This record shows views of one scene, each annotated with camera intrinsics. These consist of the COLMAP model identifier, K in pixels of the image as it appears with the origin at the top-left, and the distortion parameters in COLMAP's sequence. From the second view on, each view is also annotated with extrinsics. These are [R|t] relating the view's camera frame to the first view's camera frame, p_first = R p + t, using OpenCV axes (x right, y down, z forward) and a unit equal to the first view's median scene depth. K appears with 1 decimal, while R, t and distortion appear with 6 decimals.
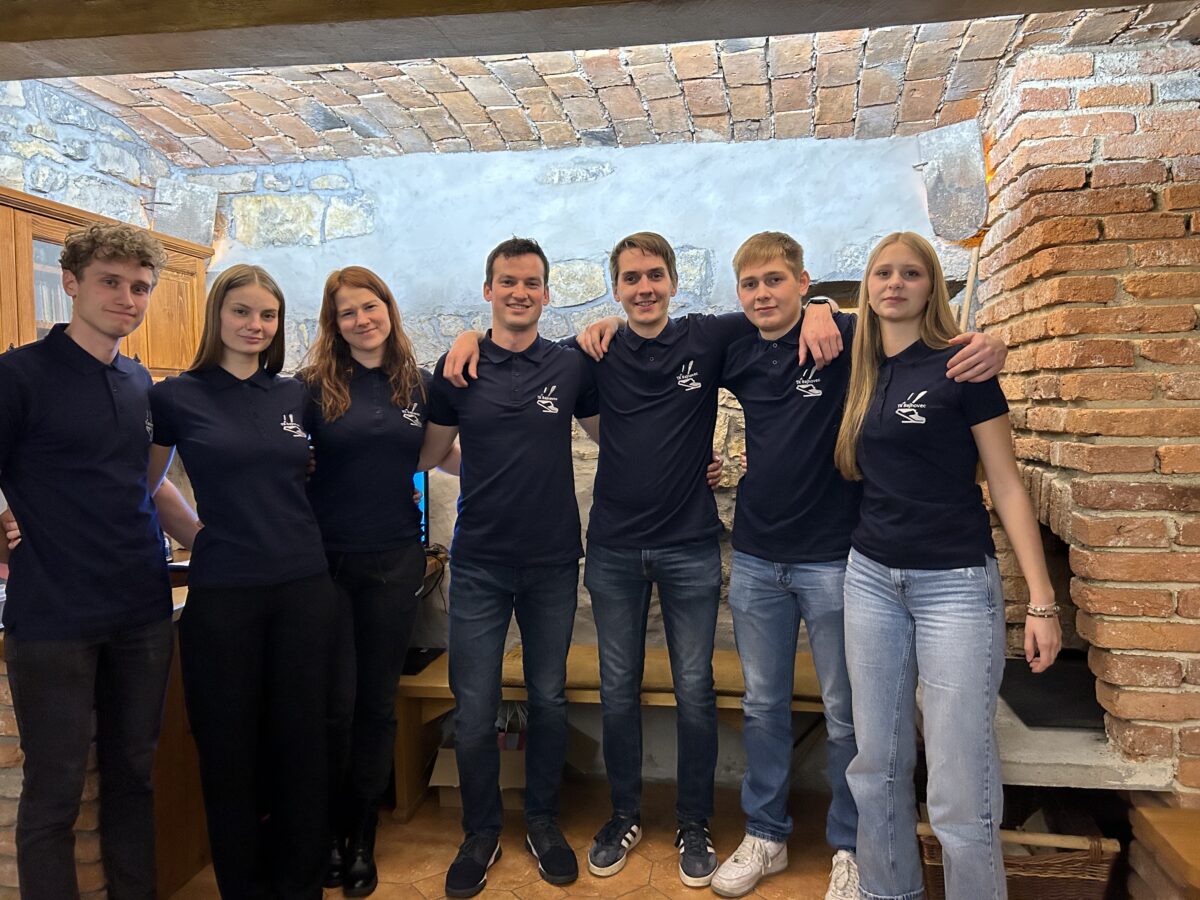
lens RADIAL K [[899.1, 0, 606.3], [0, 899.1, 446.0], [0, 0, 1]] dist [0.041477, -0.051221]
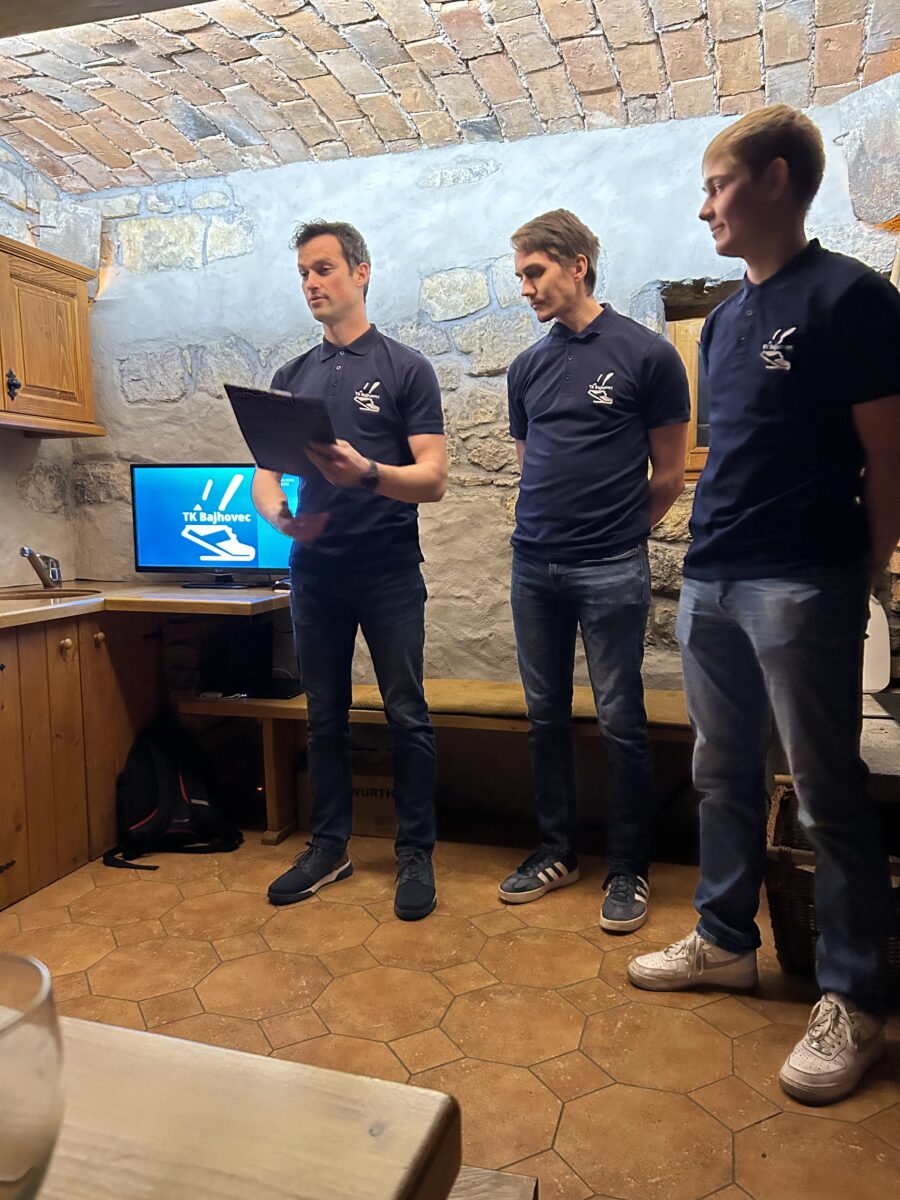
lens RADIAL K [[899.1, 0, 452.3], [0, 899.1, 604.9], [0, 0, 1]] dist [0.041477, -0.051221]
pose [[0.991053, 0.016046, -0.132501, 0.096840], [-0.007881, 0.998050, 0.061919, 0.088453], [0.133236, -0.060321, 0.989247, 0.054716]]
